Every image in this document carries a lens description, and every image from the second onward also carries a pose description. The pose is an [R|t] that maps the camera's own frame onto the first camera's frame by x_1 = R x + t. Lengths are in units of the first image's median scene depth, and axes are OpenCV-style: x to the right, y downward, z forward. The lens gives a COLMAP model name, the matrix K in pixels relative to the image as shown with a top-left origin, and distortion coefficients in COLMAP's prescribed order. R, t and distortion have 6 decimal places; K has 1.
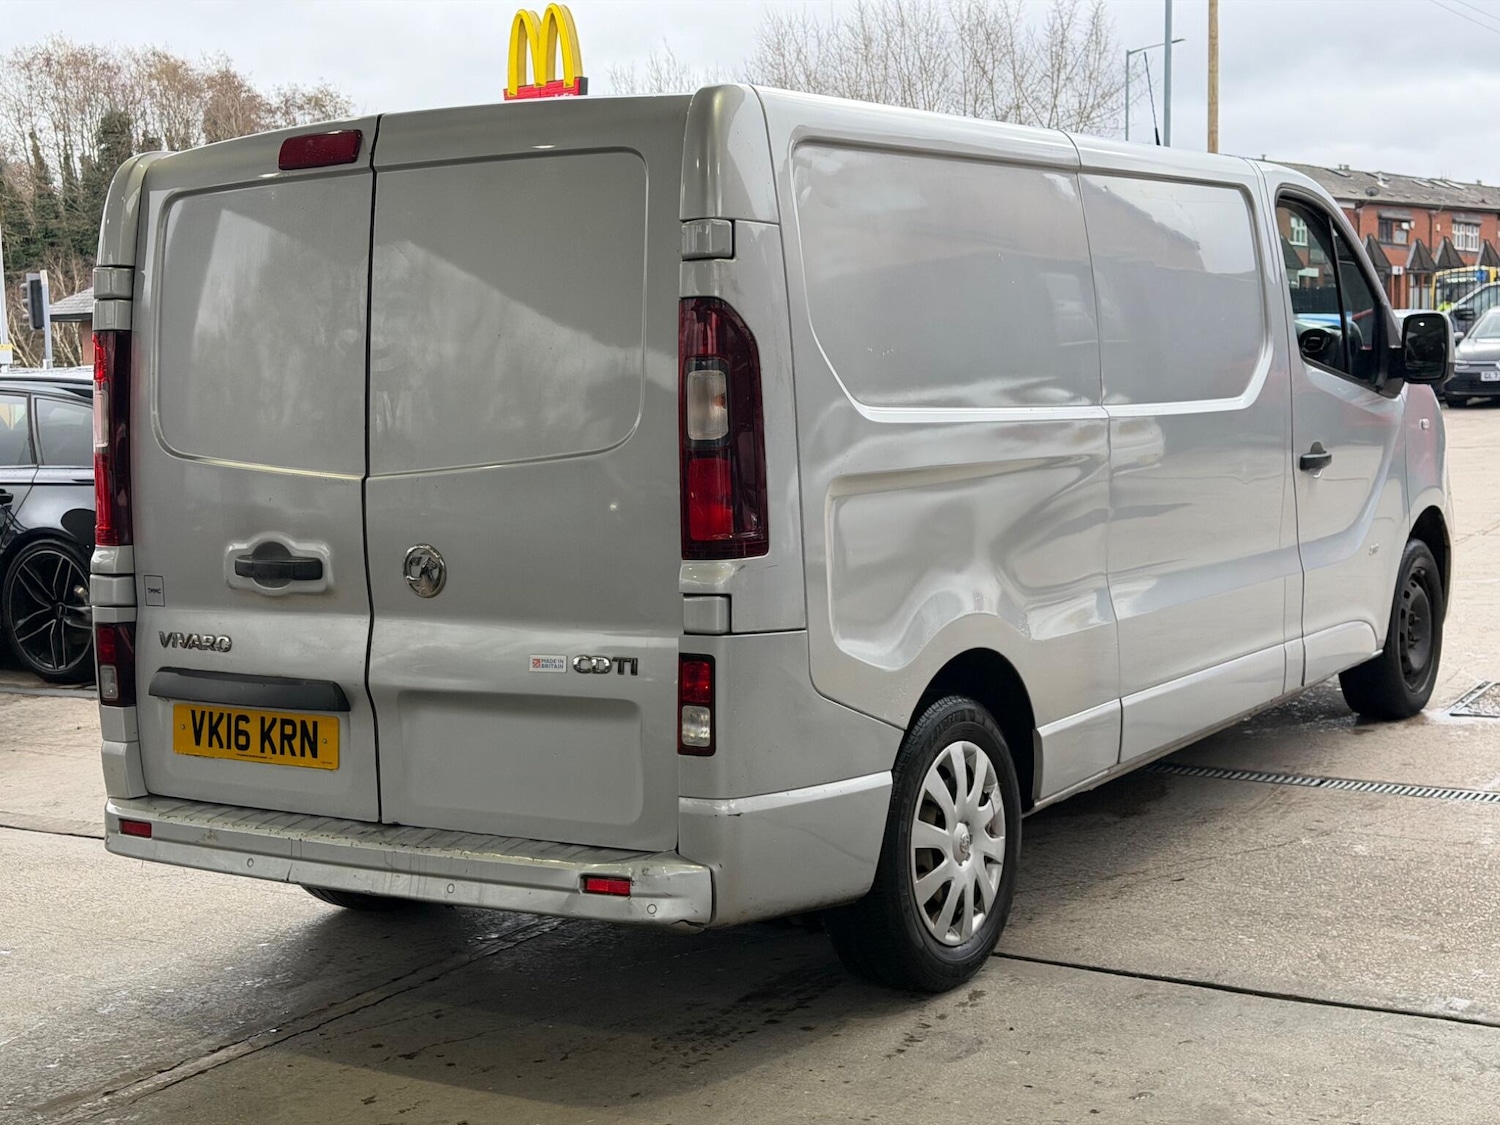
lens RADIAL K [[2090.8, 0, 742.2], [0, 2090.8, 562.2], [0, 0, 1]] dist [0.204503, -0.454280]
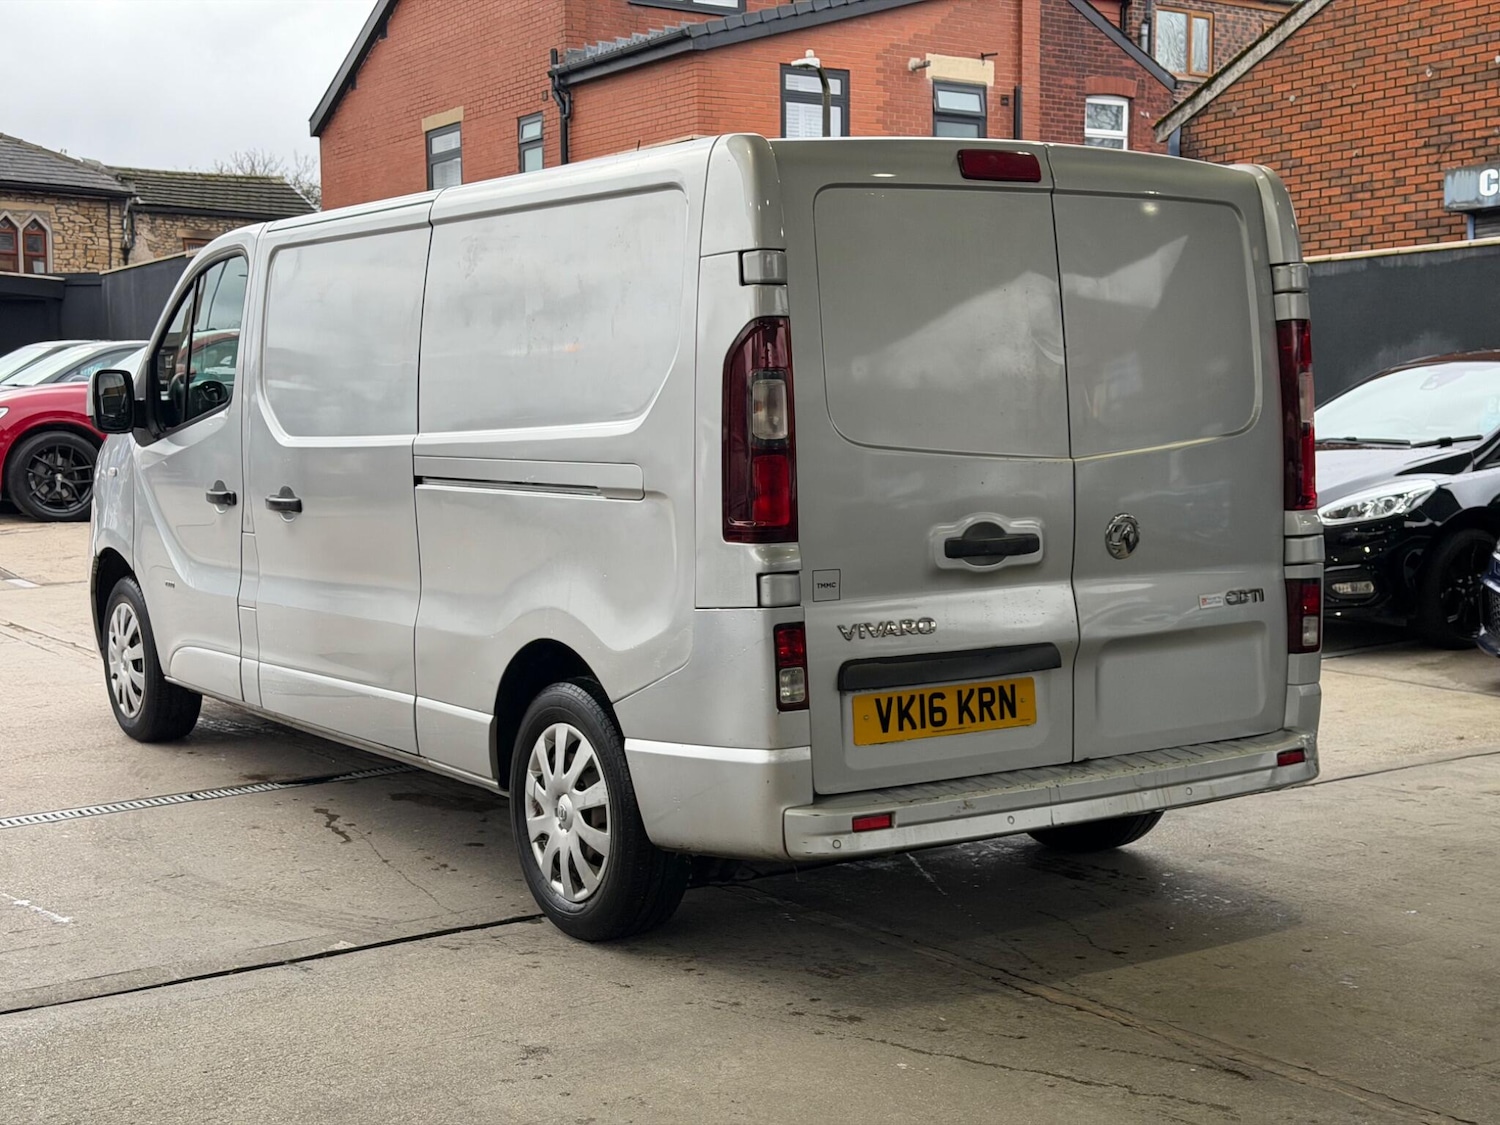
lens RADIAL K [[2070.9, 0, 758.1], [0, 2070.9, 580.4], [0, 0, 1]] dist [0.211686, -0.486689]
pose [[0.384314, -0.049618, 0.921868, -1.213370], [0.086747, 0.996078, 0.017448, -0.008634], [-0.919118, 0.073264, 0.387111, 0.679015]]
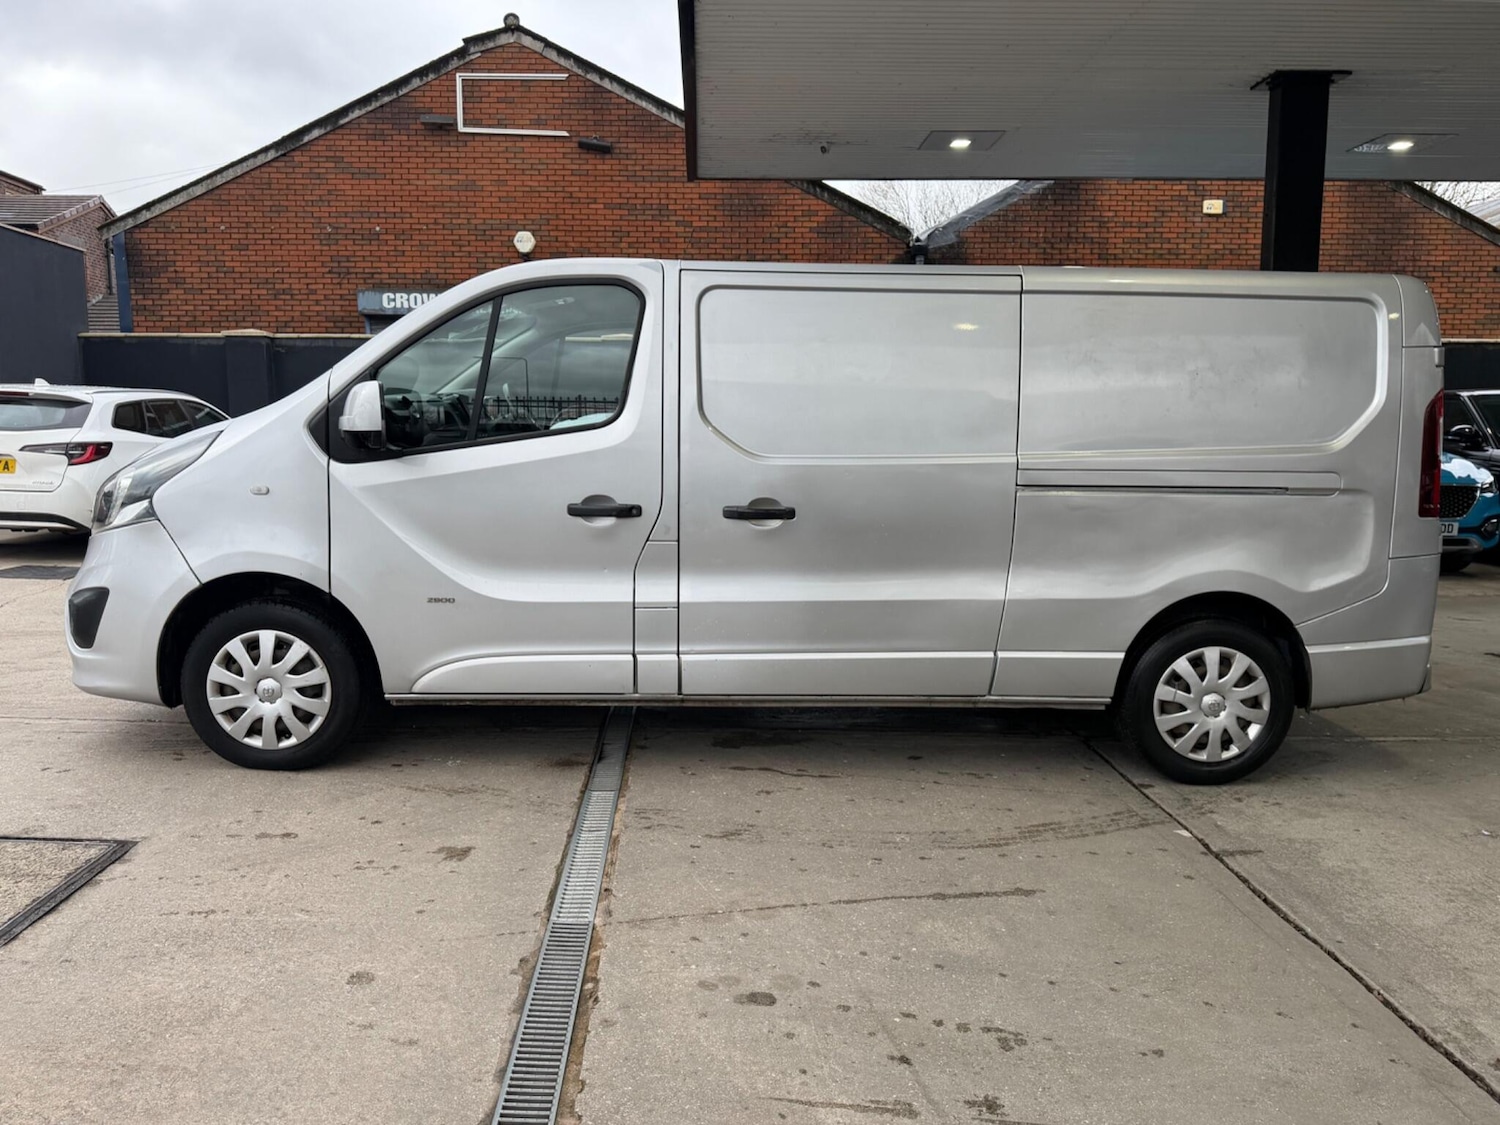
lens RADIAL K [[1112.0, 0, 752.7], [0, 1112.0, 560.9], [0, 0, 1]] dist [0.006136, -0.004487]
pose [[-0.583289, -0.073128, 0.808966, -0.728099], [0.082974, 0.985365, 0.148900, -0.155590], [-0.808016, 0.153975, -0.568685, 2.022957]]
